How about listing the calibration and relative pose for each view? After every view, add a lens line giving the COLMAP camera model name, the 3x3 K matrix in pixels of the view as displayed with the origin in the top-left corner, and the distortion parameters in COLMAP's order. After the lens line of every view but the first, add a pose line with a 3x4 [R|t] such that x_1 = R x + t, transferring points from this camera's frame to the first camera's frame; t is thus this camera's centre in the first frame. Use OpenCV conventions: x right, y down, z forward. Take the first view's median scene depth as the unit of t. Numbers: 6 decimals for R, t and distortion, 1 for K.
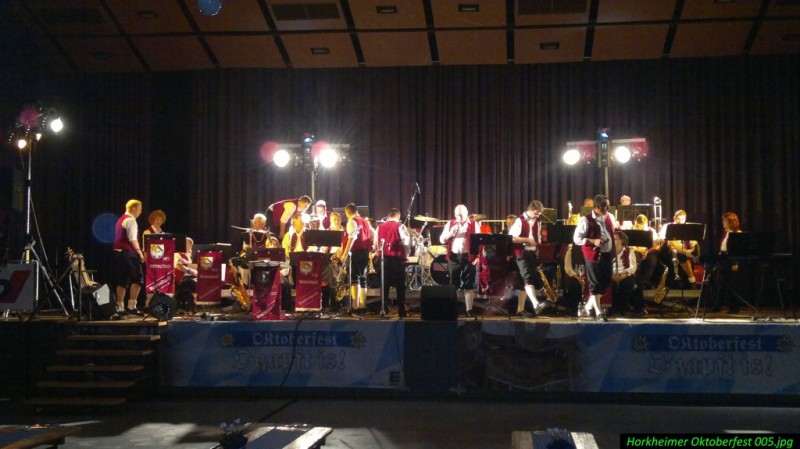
lens RADIAL K [[975.4, 0, 400.0], [0, 975.4, 224.5], [0, 0, 1]] dist [0.209190, -0.695032]
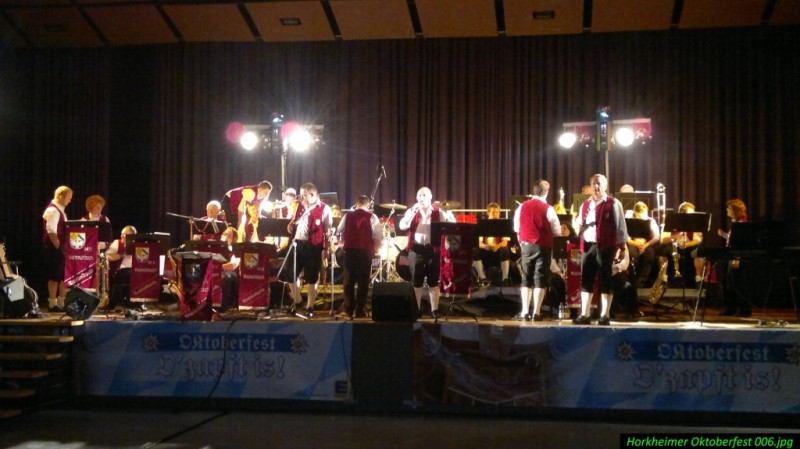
lens RADIAL K [[975.4, 0, 400.0], [0, 975.4, 224.5], [0, 0, 1]] dist [0.209190, -0.695032]
pose [[0.999327, 0.005091, -0.036325, 0.069692], [-0.004914, 0.999976, 0.004956, 0.006675], [0.036350, -0.004775, 0.999328, 0.124061]]
